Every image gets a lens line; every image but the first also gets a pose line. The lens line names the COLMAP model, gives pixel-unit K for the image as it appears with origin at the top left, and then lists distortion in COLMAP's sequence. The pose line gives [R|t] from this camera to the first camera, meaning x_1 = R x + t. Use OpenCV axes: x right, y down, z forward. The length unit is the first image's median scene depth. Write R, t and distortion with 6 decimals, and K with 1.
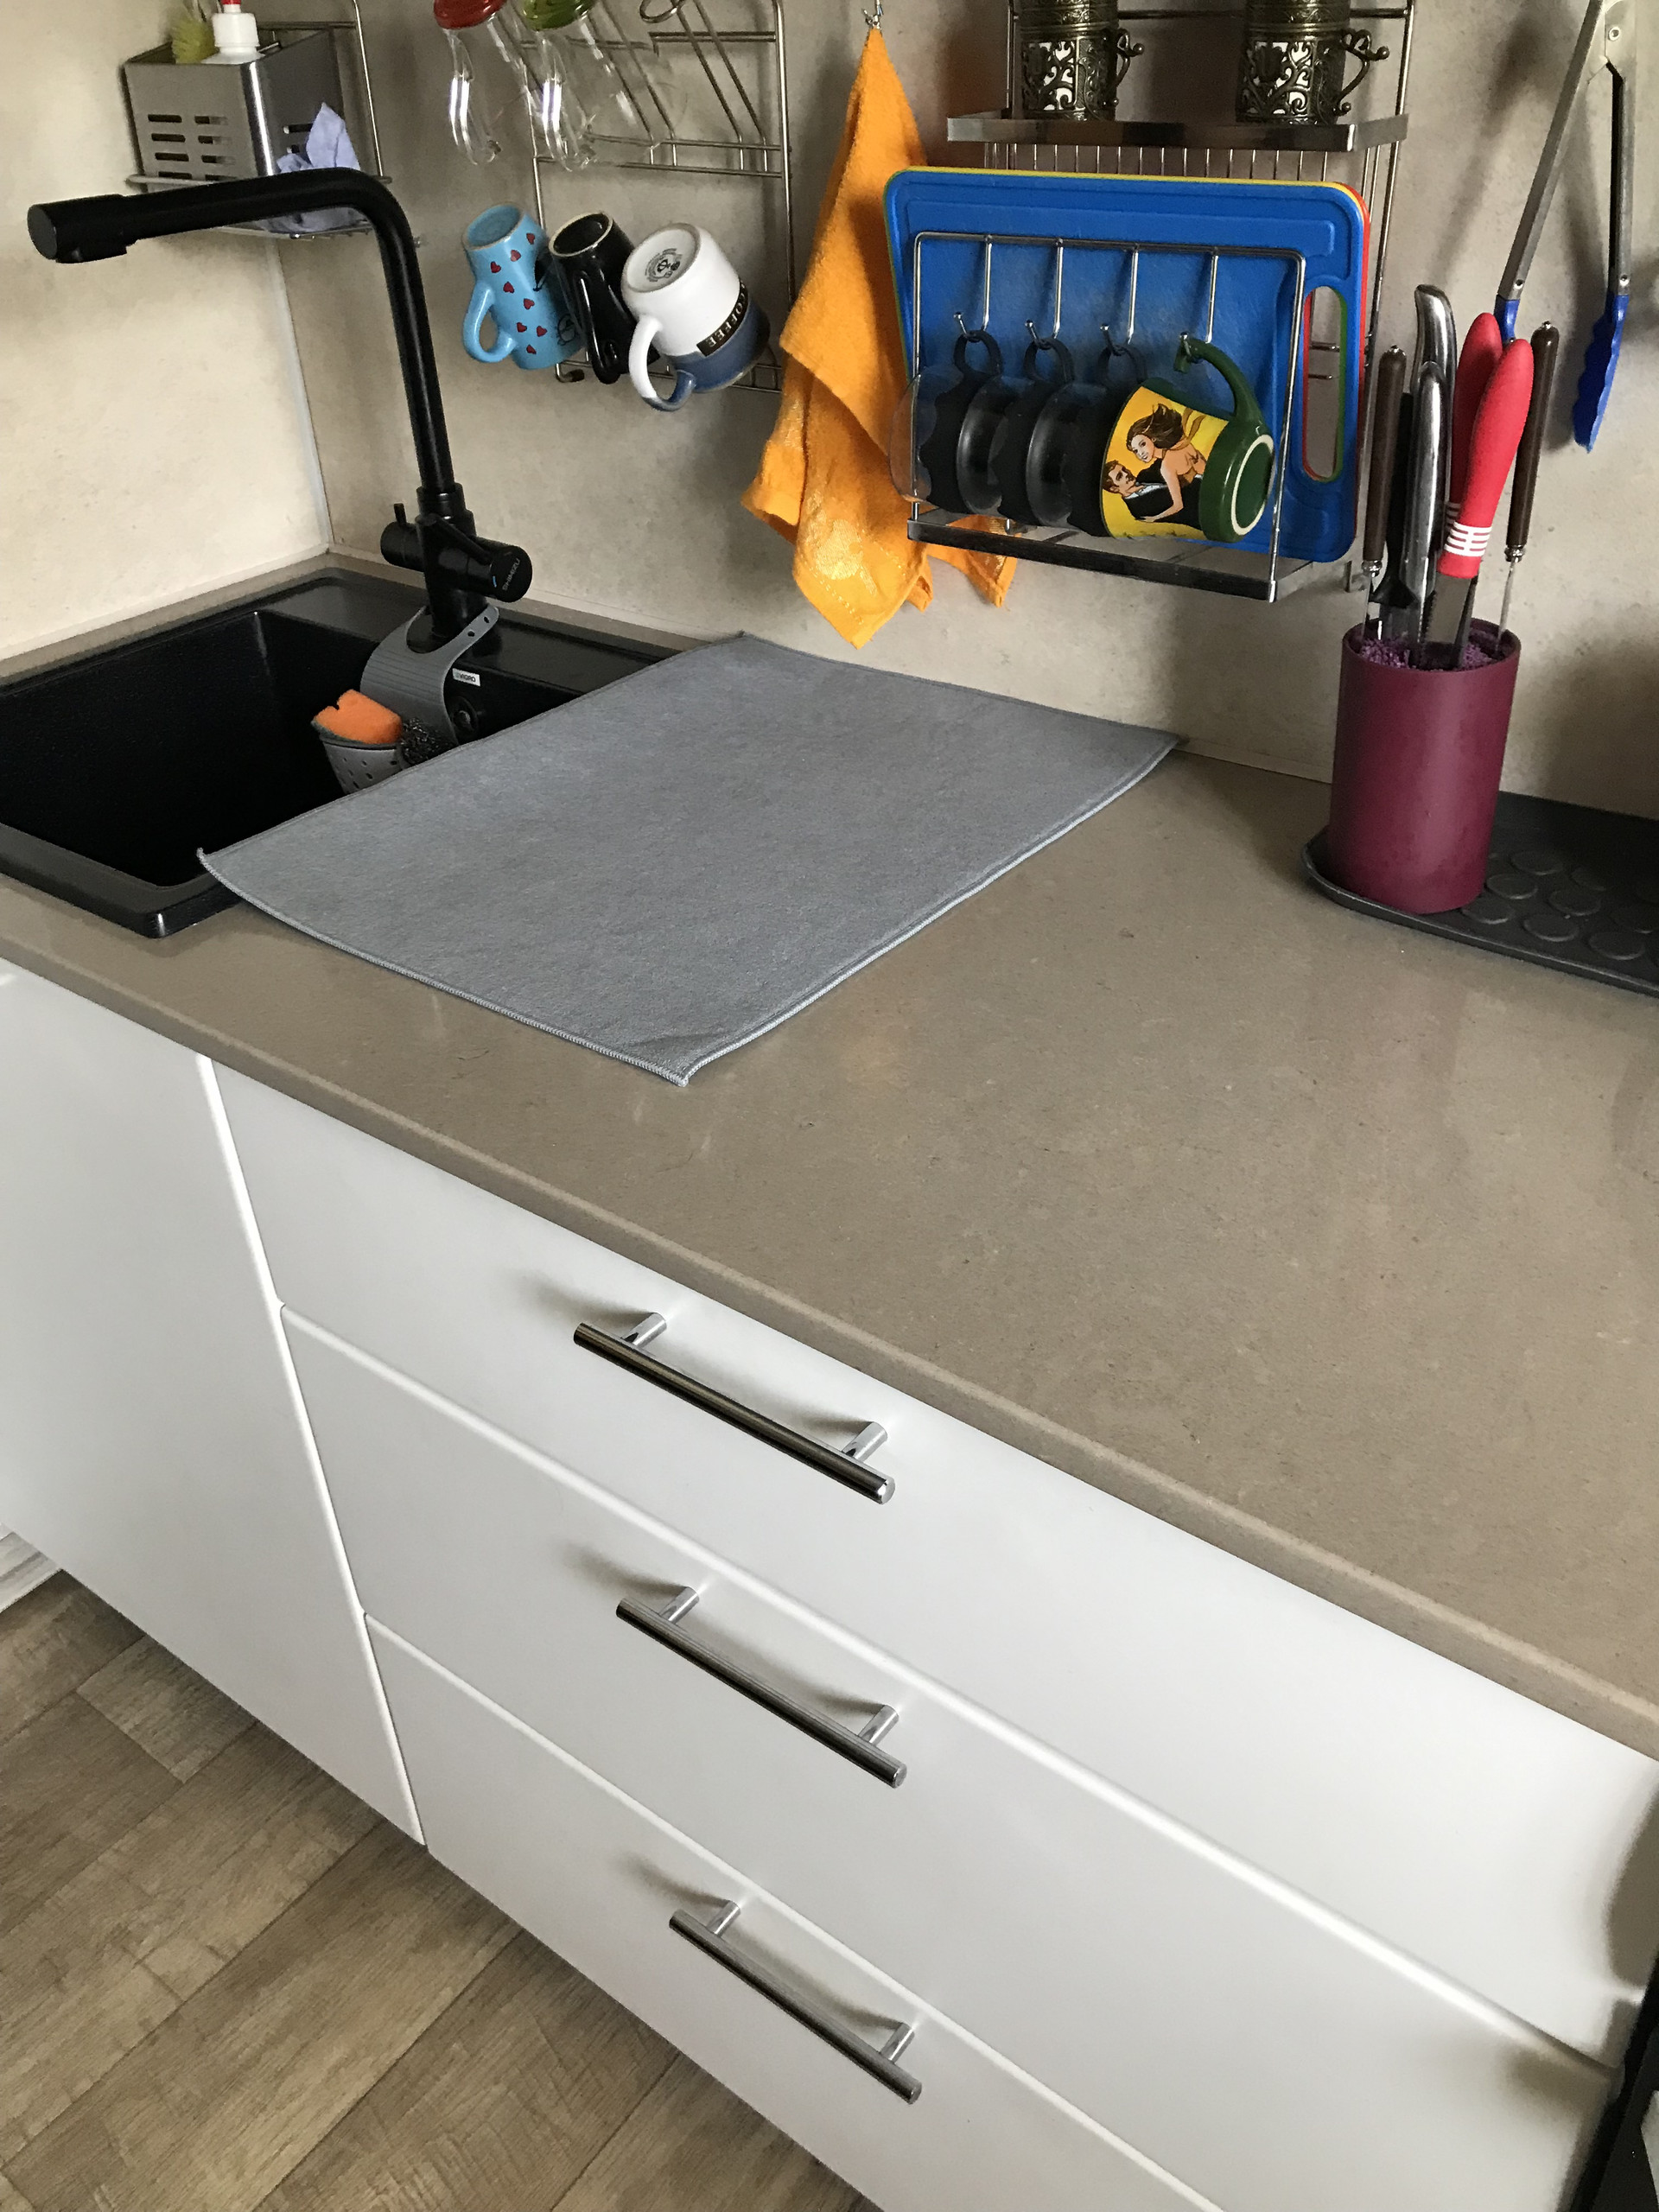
lens RADIAL K [[1827.5, 0, 821.6], [0, 1827.5, 1069.5], [0, 0, 1]] dist [0.084811, -0.087070]
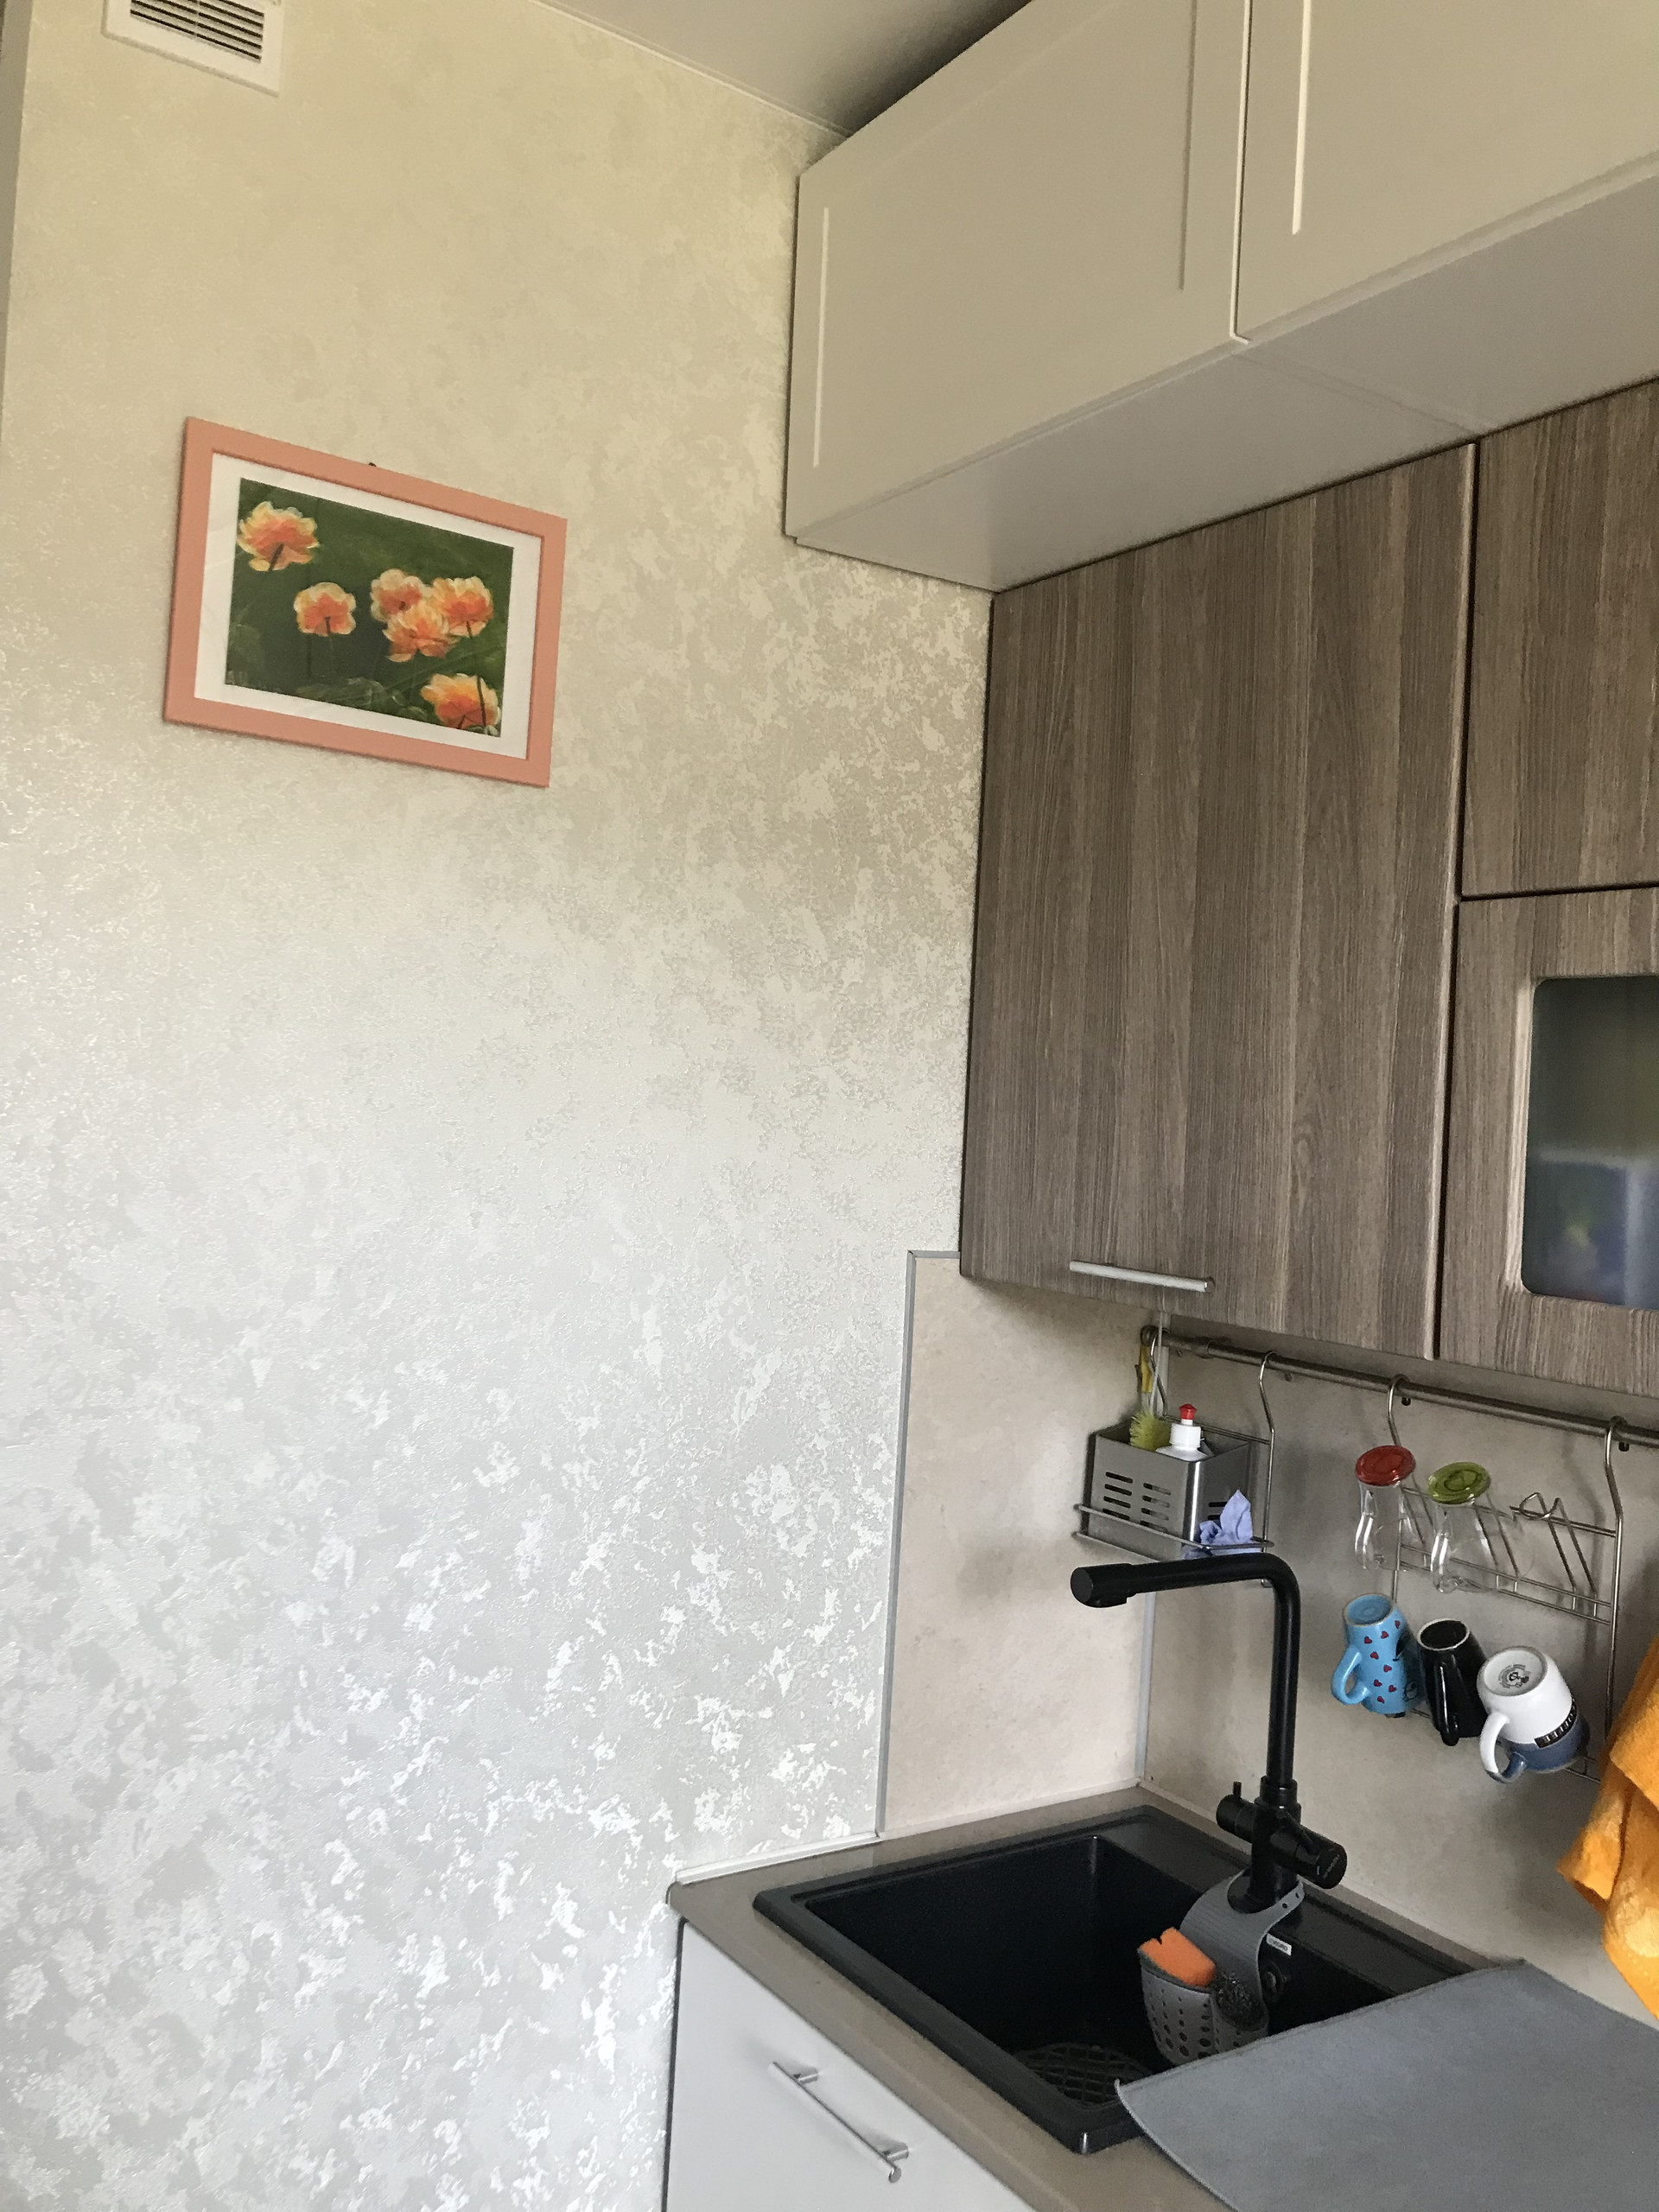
lens RADIAL K [[1808.7, 0, 891.7], [0, 1808.7, 1141.5], [0, 0, 1]] dist [-0.000746, 0.064680]
pose [[0.948731, 0.109573, -0.296485, -0.143611], [-0.251277, 0.830487, -0.497142, 0.002951], [0.191754, 0.546154, 0.815442, -0.302933]]
